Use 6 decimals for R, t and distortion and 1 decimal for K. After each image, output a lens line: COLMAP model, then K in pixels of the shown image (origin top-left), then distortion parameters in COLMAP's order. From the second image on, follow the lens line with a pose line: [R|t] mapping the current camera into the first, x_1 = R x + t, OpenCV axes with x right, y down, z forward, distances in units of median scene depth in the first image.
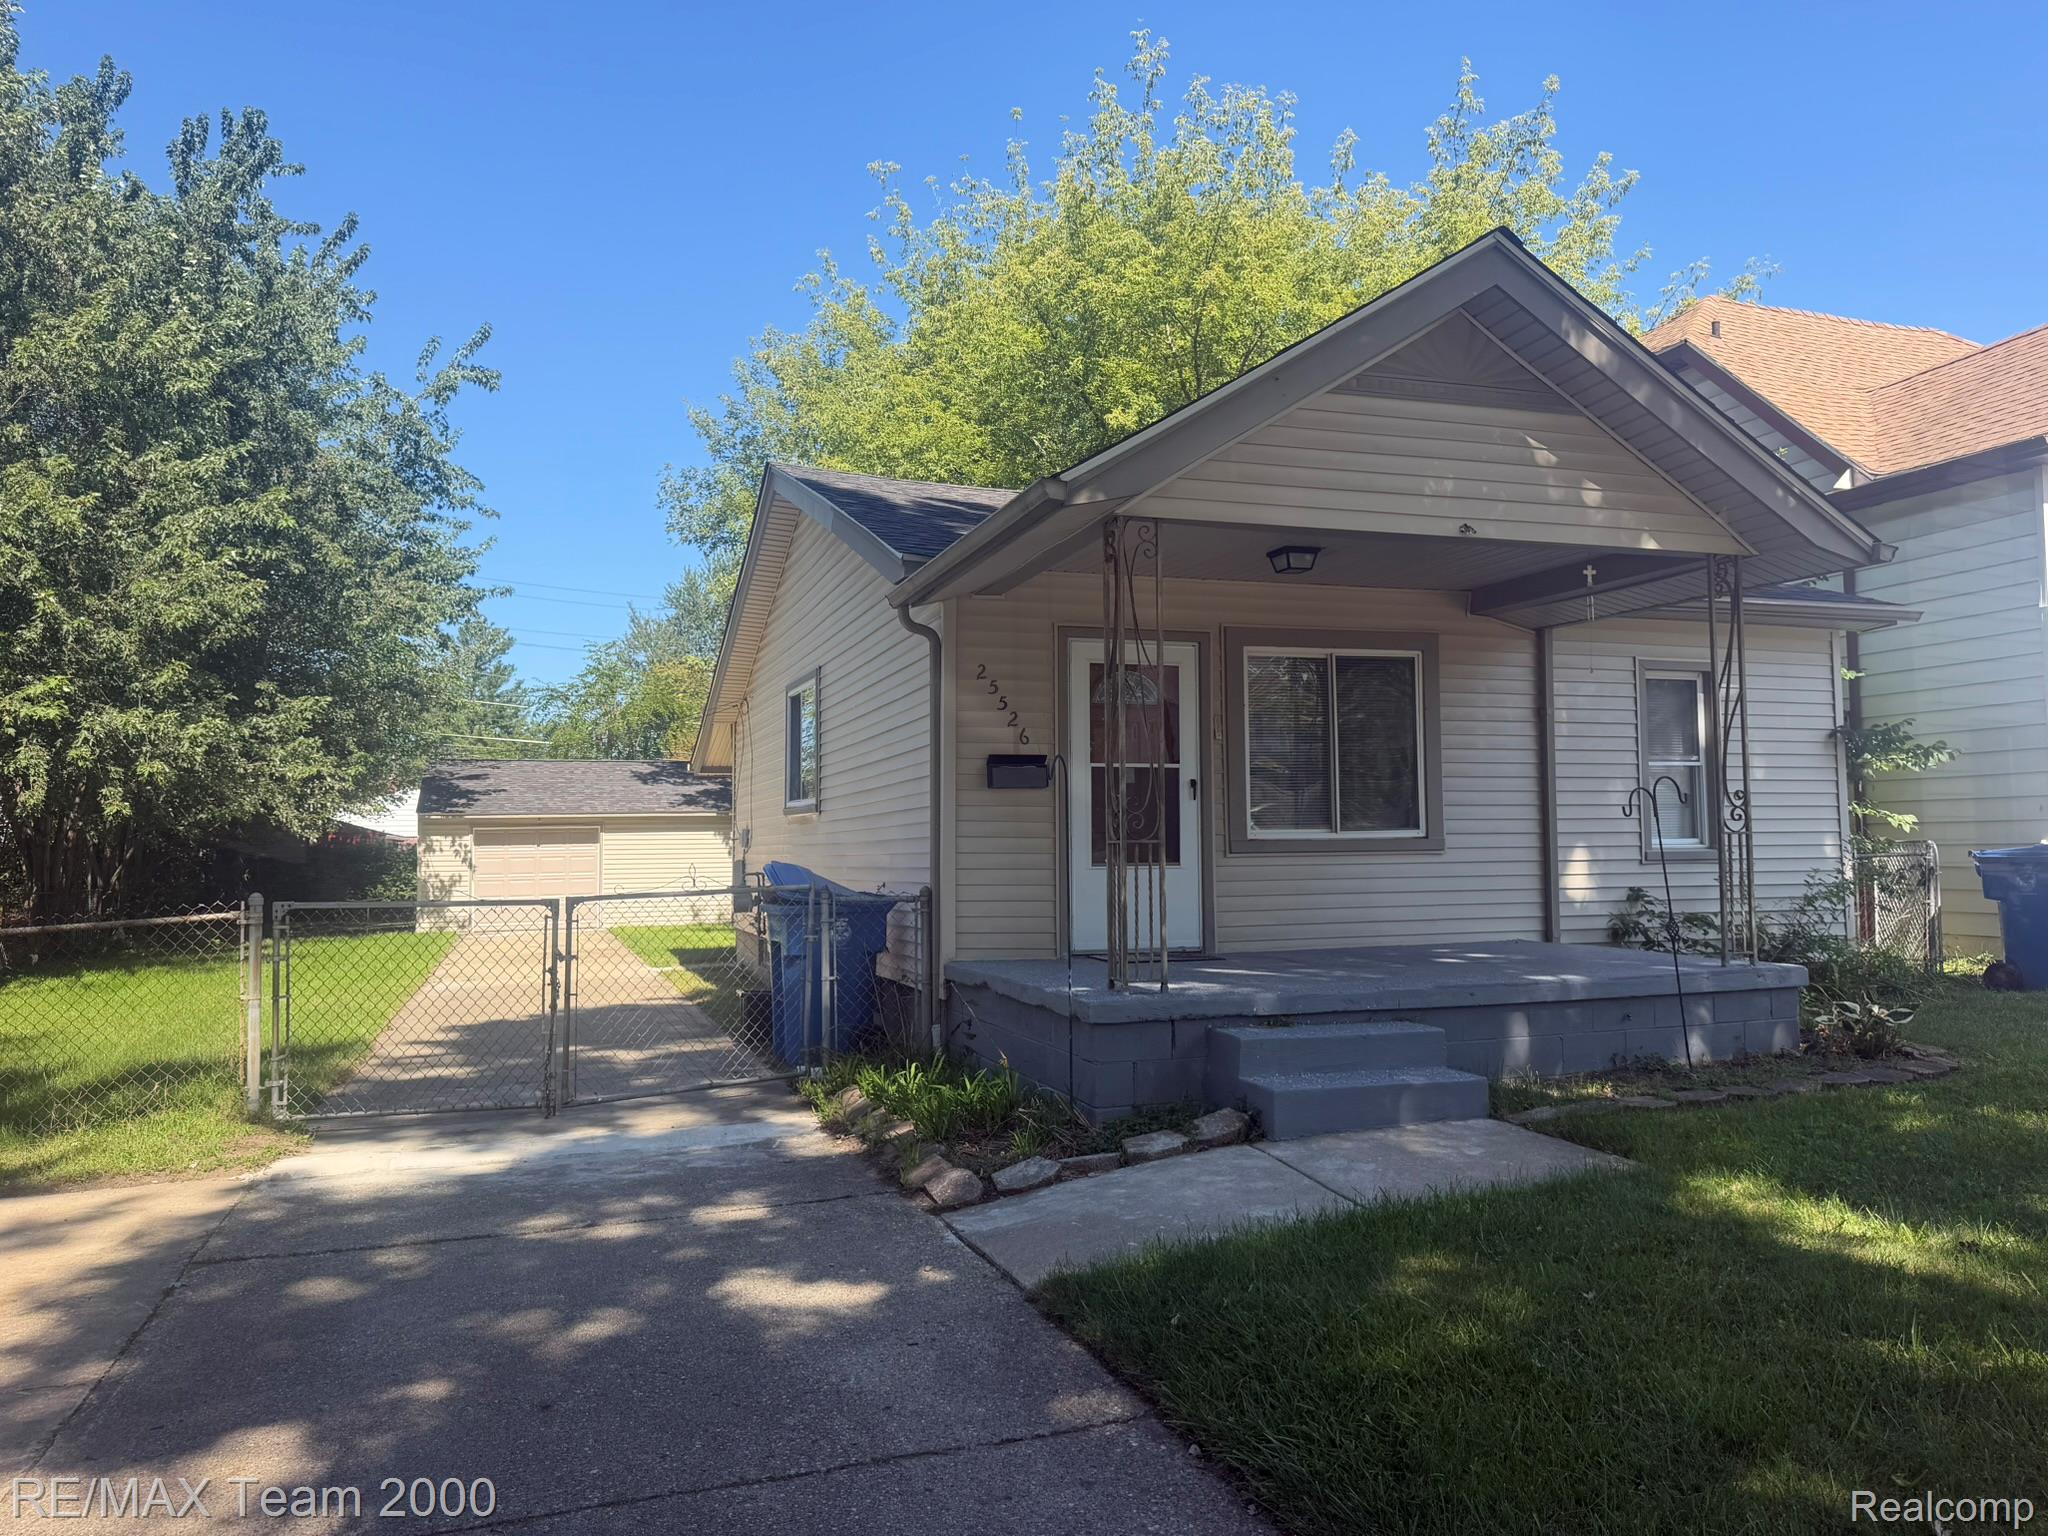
lens RADIAL K [[1449.9, 0, 1031.0], [0, 1449.9, 794.1], [0, 0, 1]] dist [0.034497, -0.018459]
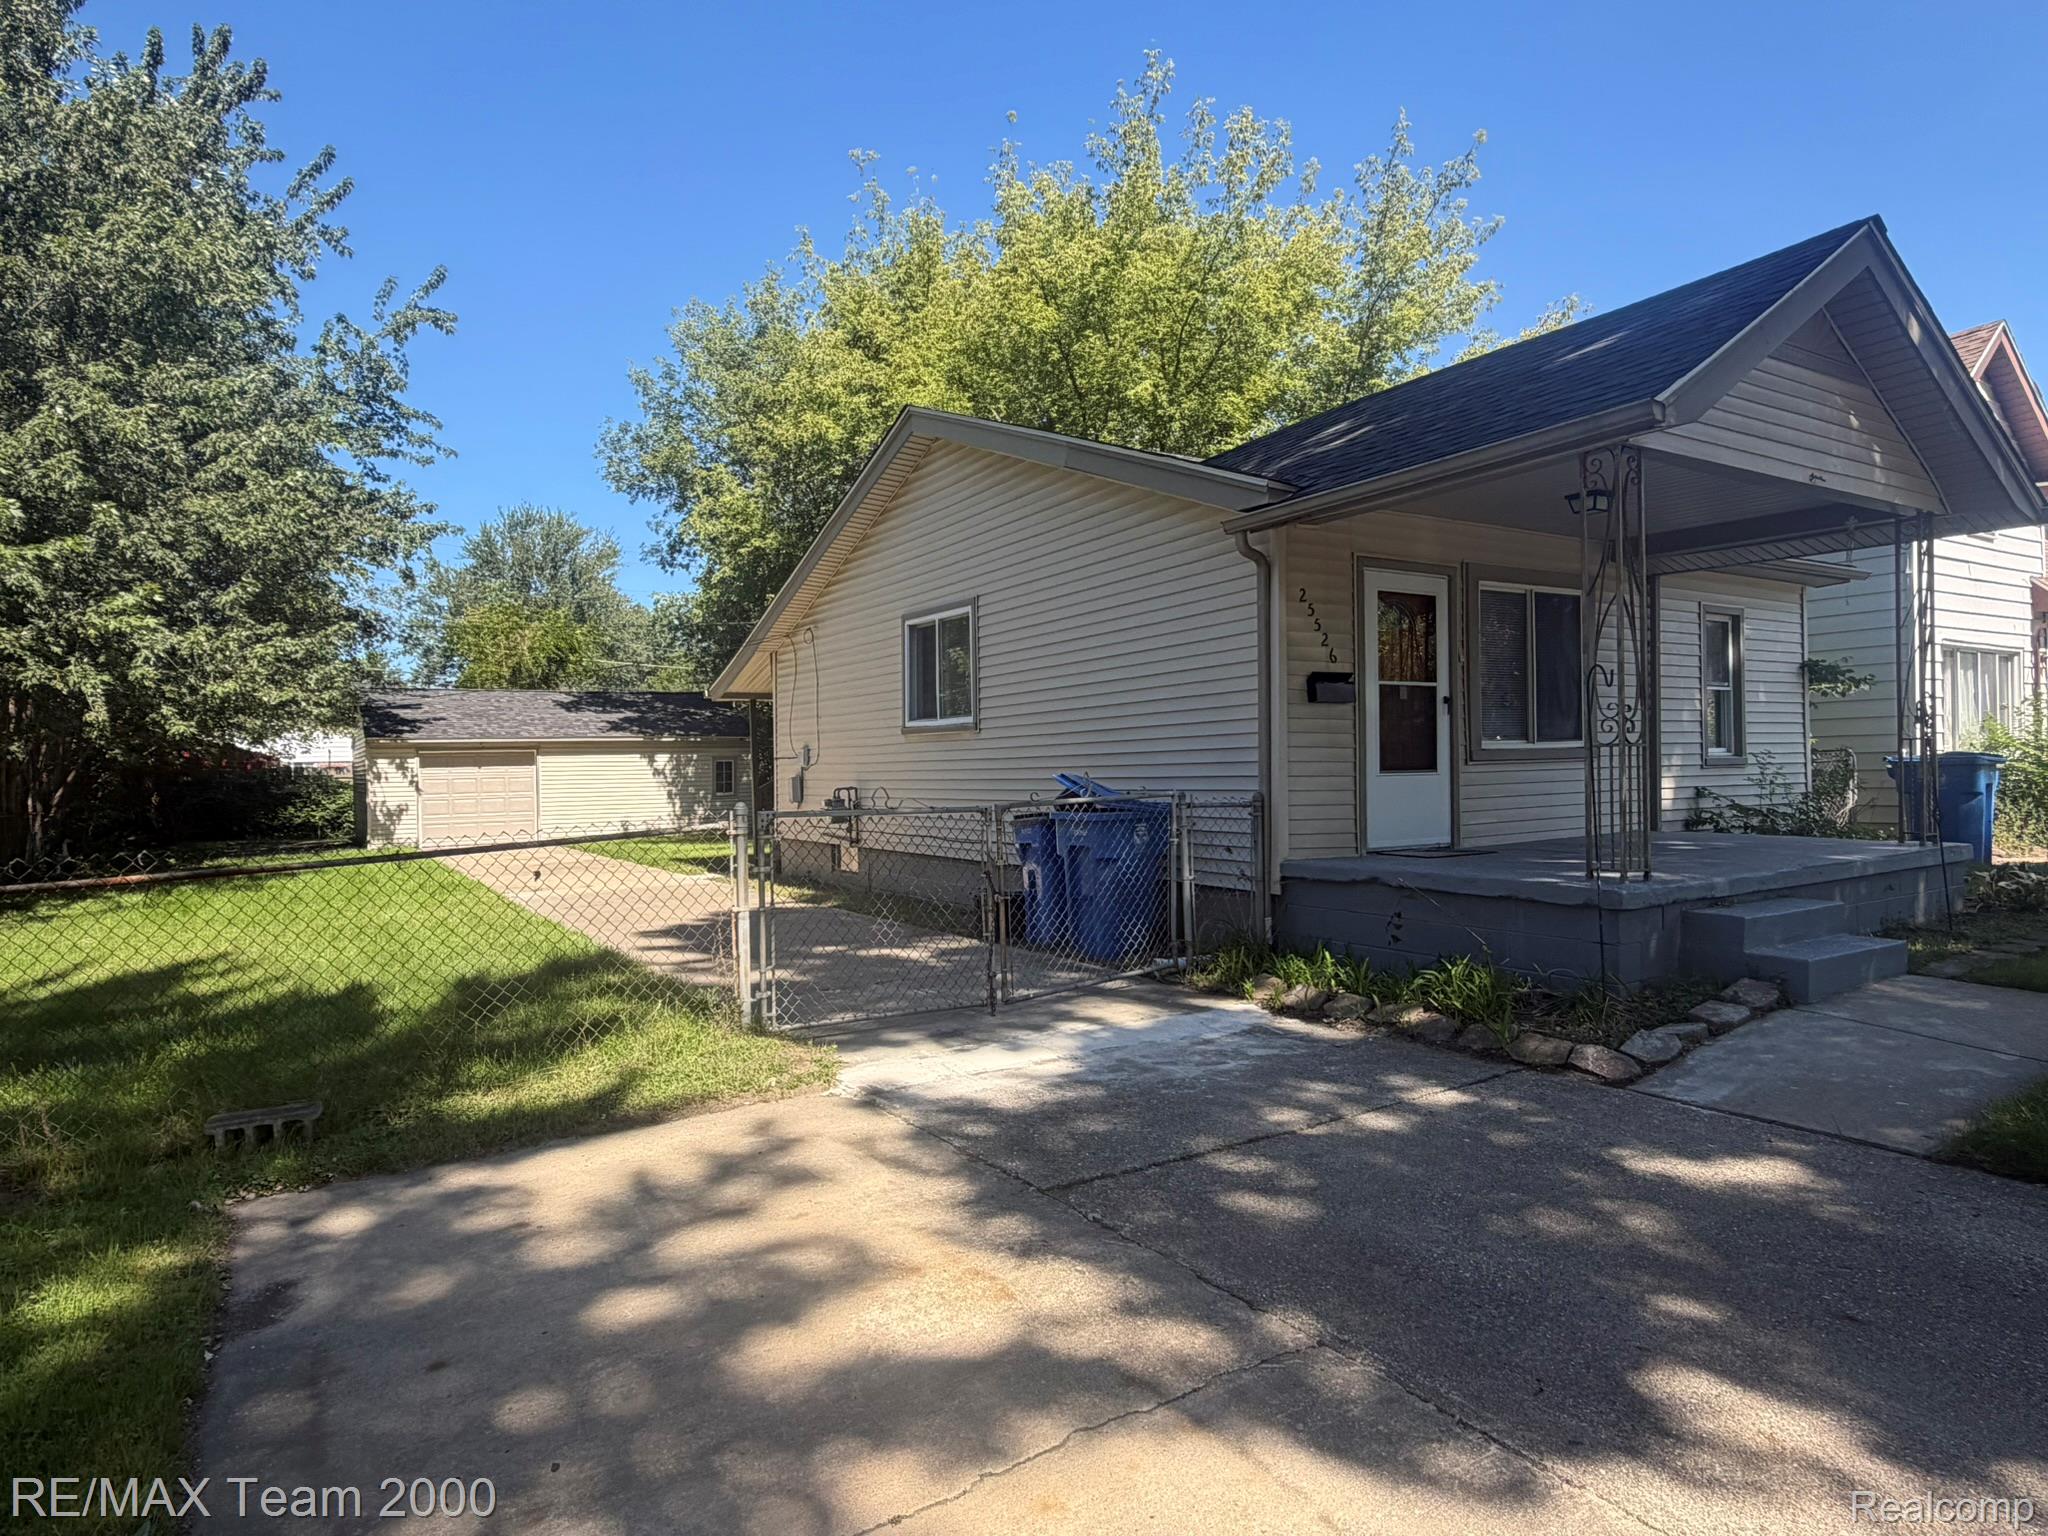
lens RADIAL K [[1182.4, 0, 1023.1], [0, 1182.4, 790.7], [0, 0, 1]] dist [0.003862, -0.000663]
pose [[0.974986, -0.011580, 0.221963, -0.351844], [-0.000312, 0.998570, 0.053467, 0.012150], [-0.222265, -0.052199, 0.973588, 0.131141]]
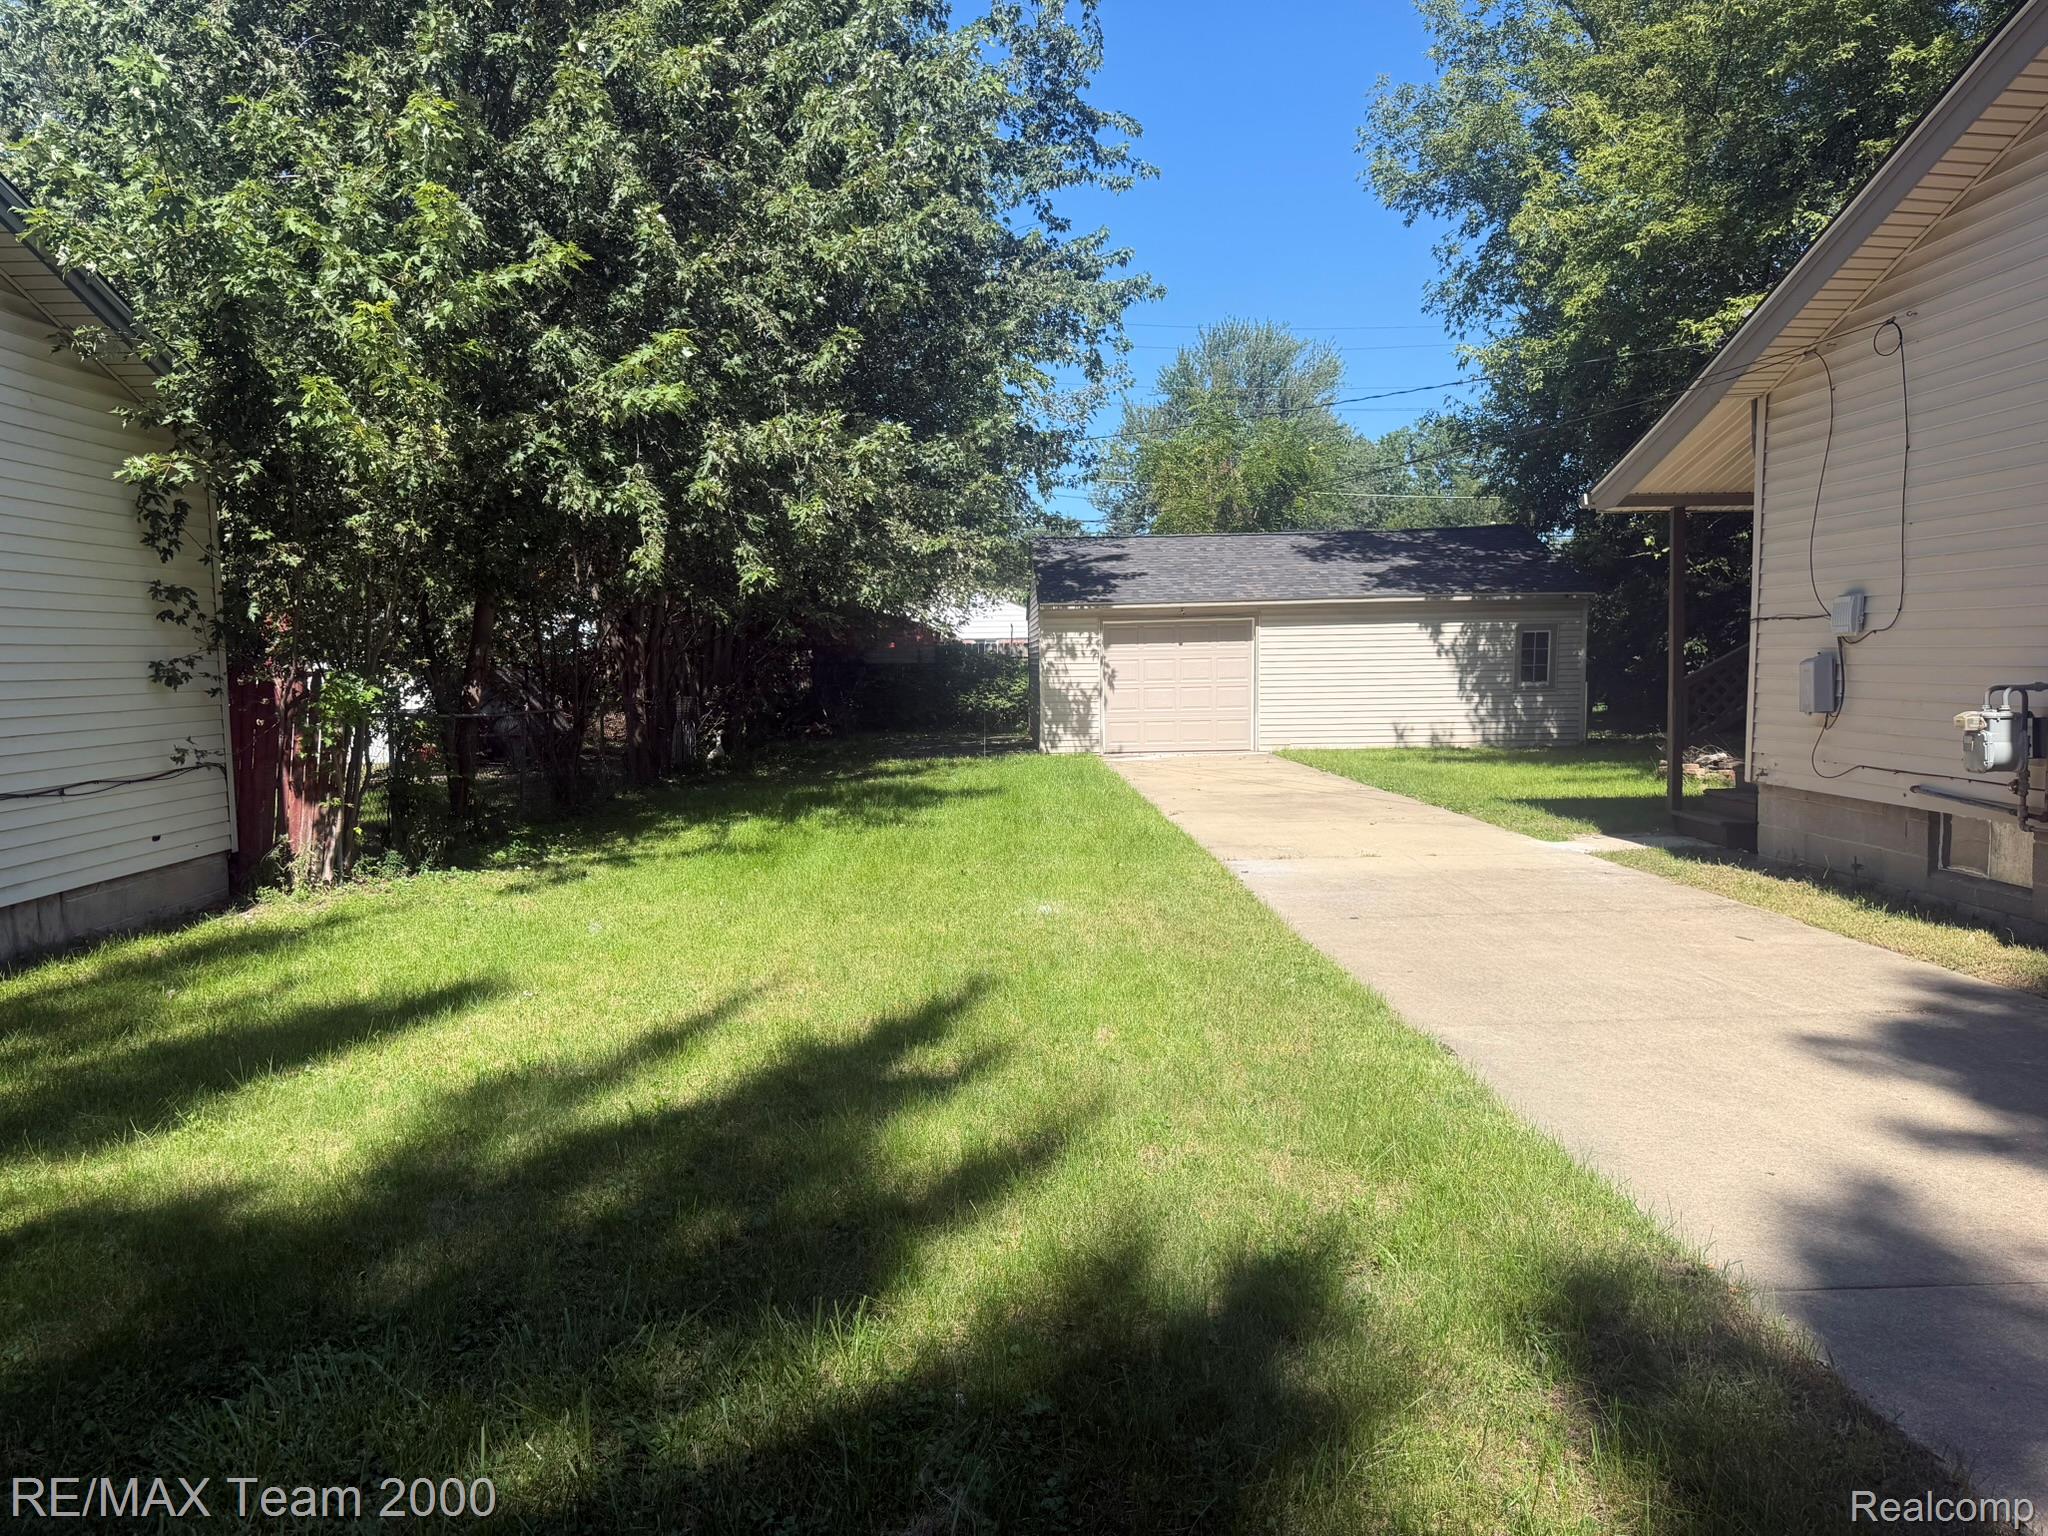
lens RADIAL K [[1449.9, 0, 1024.2], [0, 1449.9, 762.9], [0, 0, 1]] dist [0.034497, -0.018459]
pose [[0.953797, 0.017557, -0.299937, -0.471027], [0.016149, 0.993852, 0.109530, 0.031431], [0.300016, -0.109313, 0.947650, 0.627392]]
